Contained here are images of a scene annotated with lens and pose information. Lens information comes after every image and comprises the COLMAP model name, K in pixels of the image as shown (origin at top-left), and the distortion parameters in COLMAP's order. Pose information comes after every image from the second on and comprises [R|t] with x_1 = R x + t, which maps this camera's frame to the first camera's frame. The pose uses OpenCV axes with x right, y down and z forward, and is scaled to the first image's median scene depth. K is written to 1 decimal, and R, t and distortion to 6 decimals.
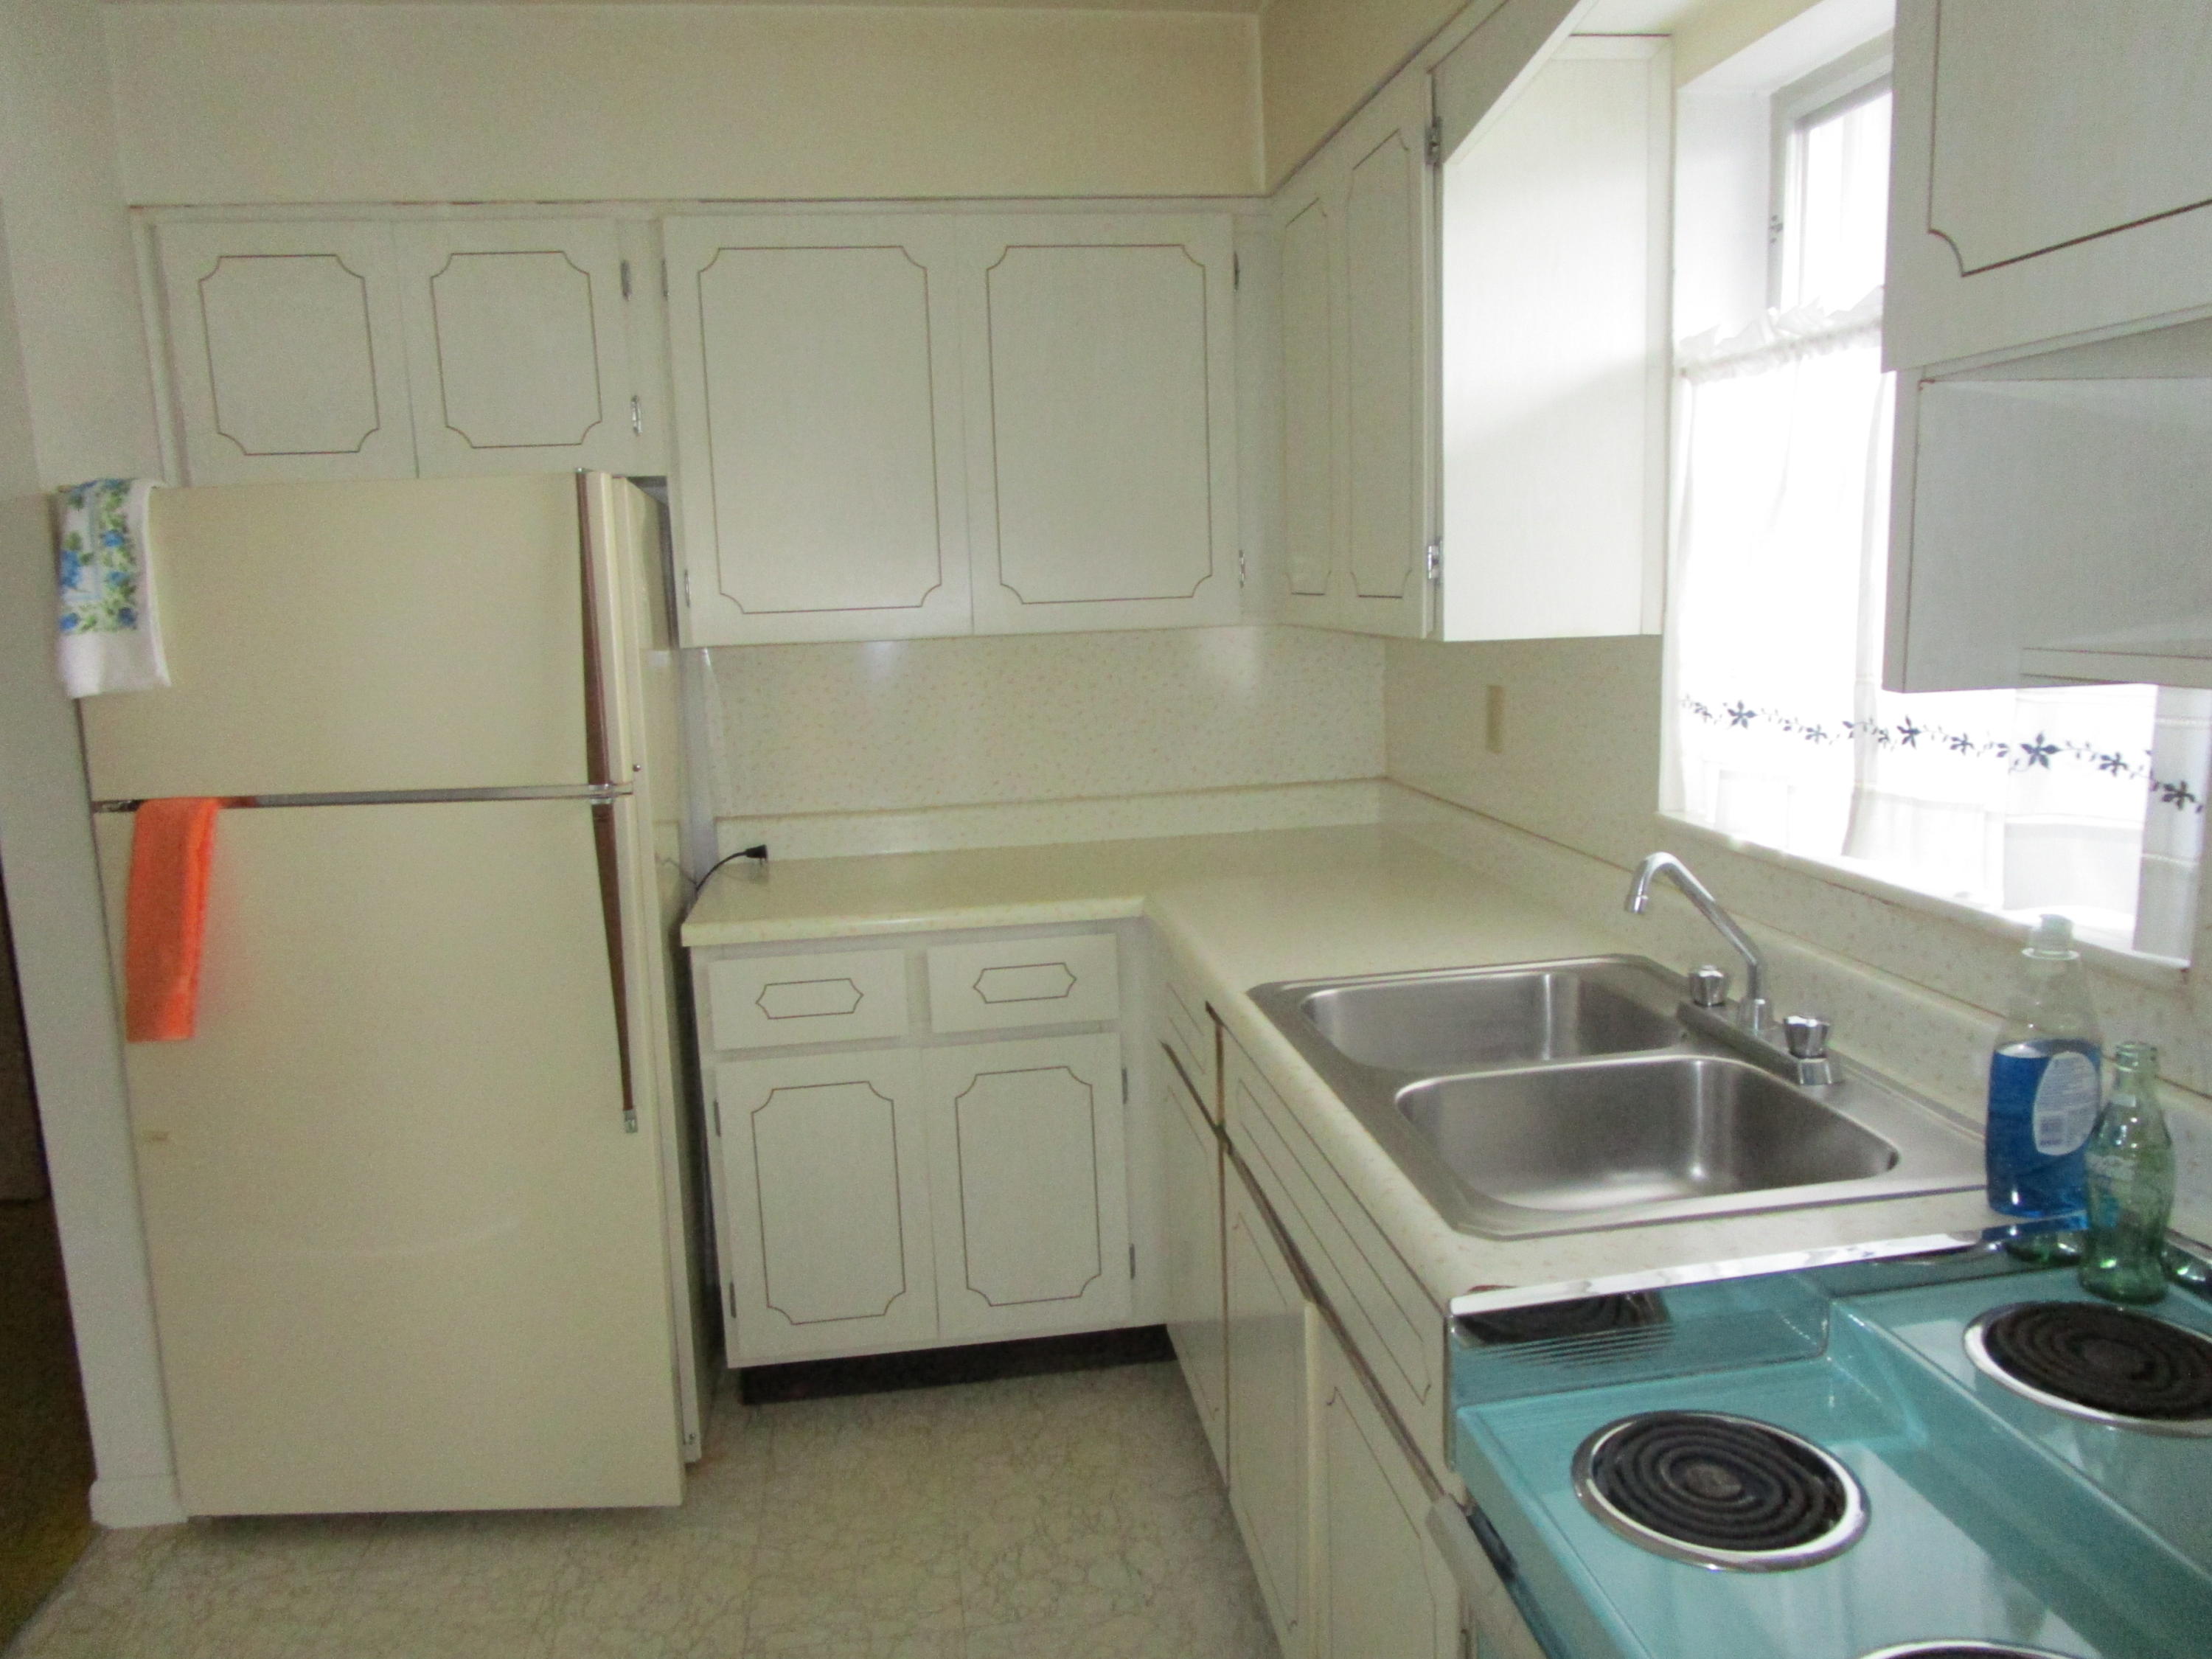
lens RADIAL K [[1593.7, 0, 1109.8], [0, 1593.7, 834.8], [0, 0, 1]] dist [-0.025421, 0.012569]
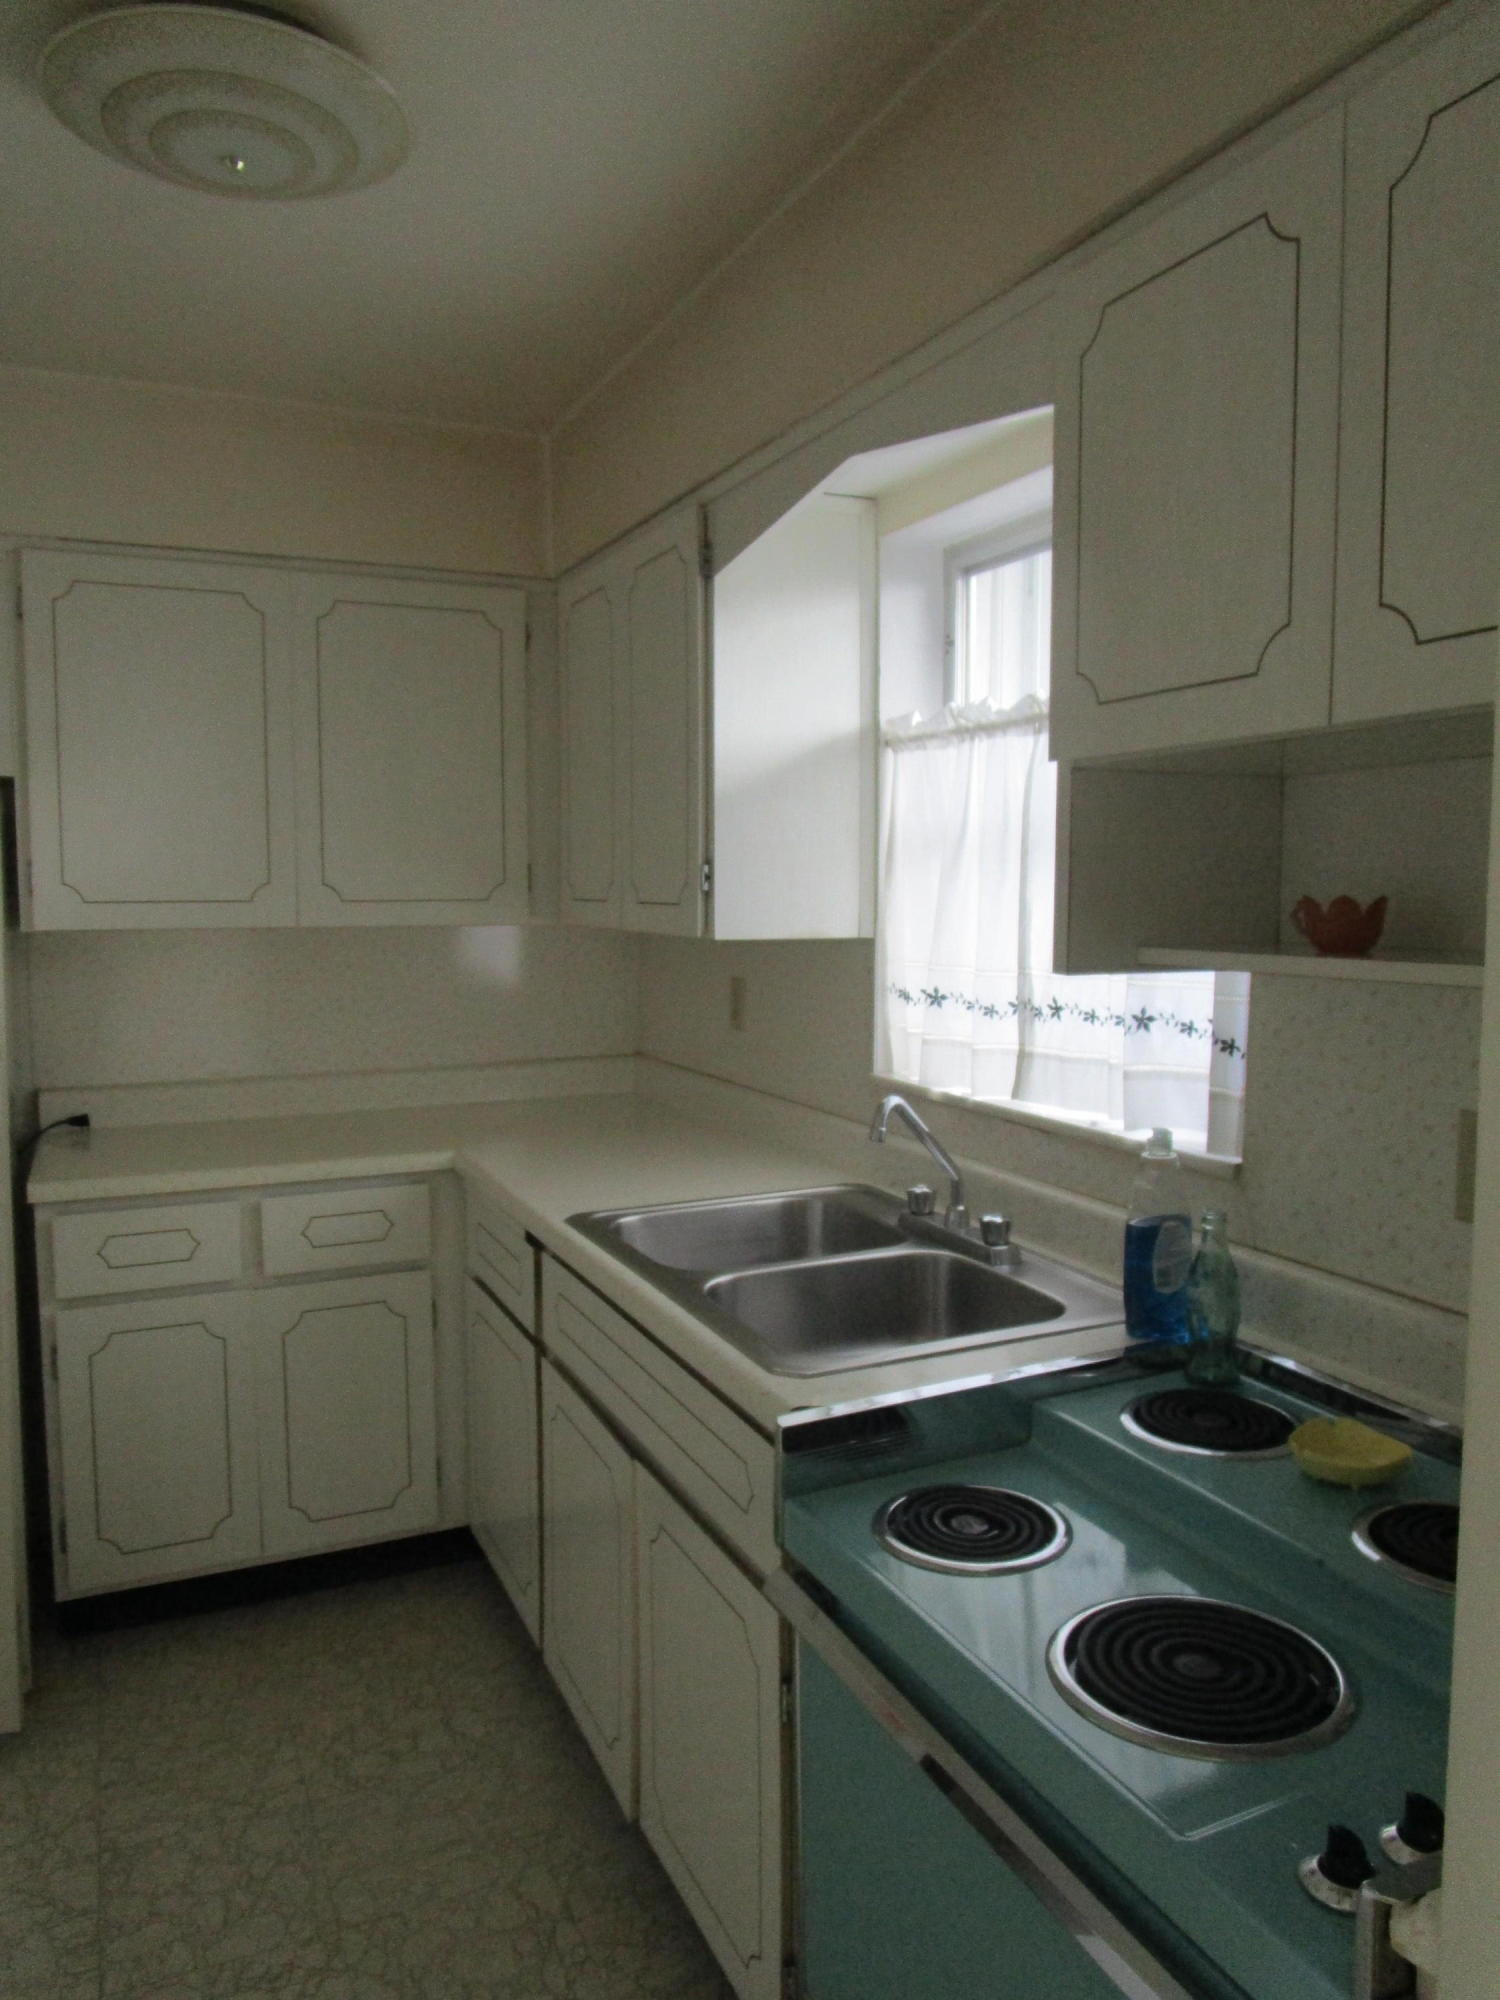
lens RADIAL K [[1440.9, 0, 750.0], [0, 1440.9, 1000.0], [0, 0, 1]] dist [-0.025421, 0.012569]
pose [[0.958309, 0.010933, 0.285525, -0.096902], [0.013104, 0.996535, -0.082140, 0.023320], [-0.285434, 0.082457, 0.954845, -0.113039]]
